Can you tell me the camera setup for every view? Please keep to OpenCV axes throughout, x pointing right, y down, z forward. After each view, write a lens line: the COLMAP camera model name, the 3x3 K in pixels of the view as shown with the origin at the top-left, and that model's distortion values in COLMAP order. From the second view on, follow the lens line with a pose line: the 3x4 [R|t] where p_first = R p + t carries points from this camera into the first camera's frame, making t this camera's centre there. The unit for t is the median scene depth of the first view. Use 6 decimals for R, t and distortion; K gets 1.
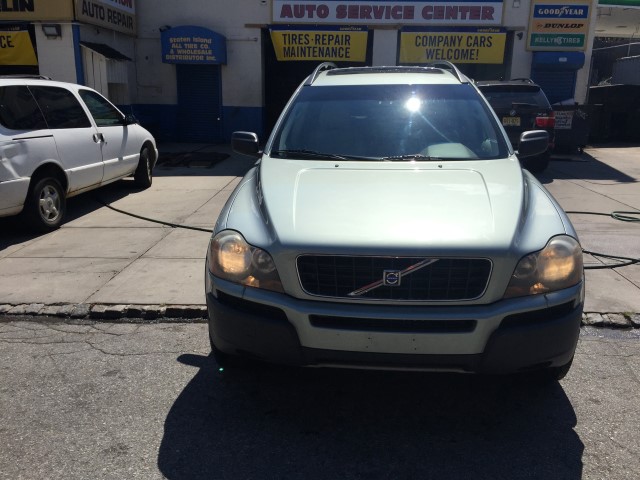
lens RADIAL K [[545.2, 0, 320.0], [0, 545.2, 240.0], [0, 0, 1]] dist [0.093764, -0.123237]
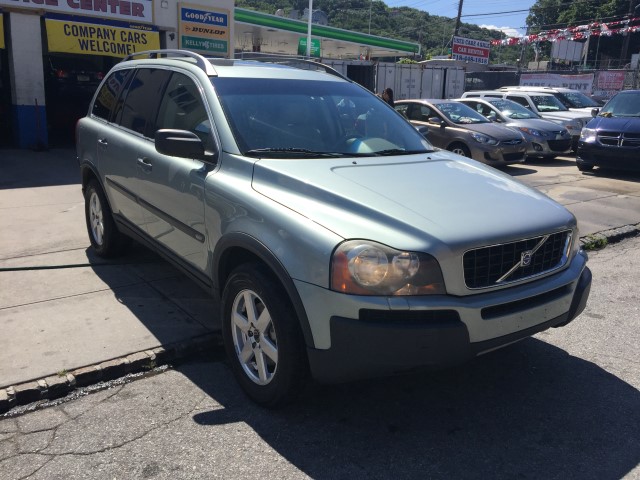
lens RADIAL K [[550.0, 0, 321.0], [0, 550.0, 230.5], [0, 0, 1]] dist [0.081418, -0.142006]
pose [[0.755280, -0.130374, 0.642305, -0.135020], [0.140115, 0.989478, 0.036083, -0.012767], [-0.640250, 0.062743, 0.765600, 0.062249]]
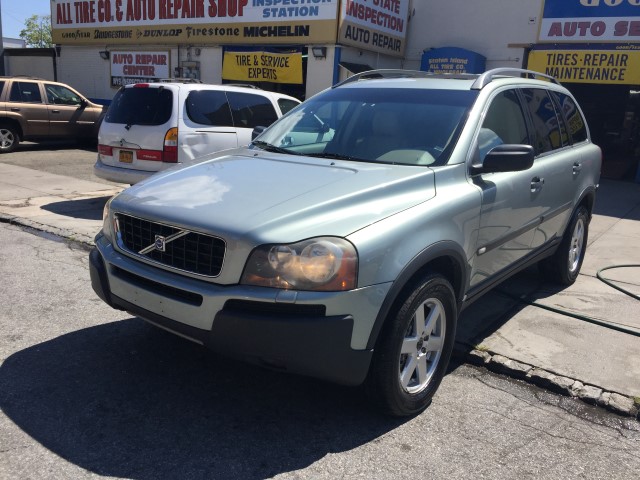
lens RADIAL K [[538.4, 0, 299.0], [0, 538.4, 242.1], [0, 0, 1]] dist [0.074421, -0.076950]
pose [[0.844387, 0.176226, -0.505920, 0.139693], [-0.192612, 0.981066, 0.020262, -0.001314], [0.499912, 0.080337, 0.862342, 0.030596]]
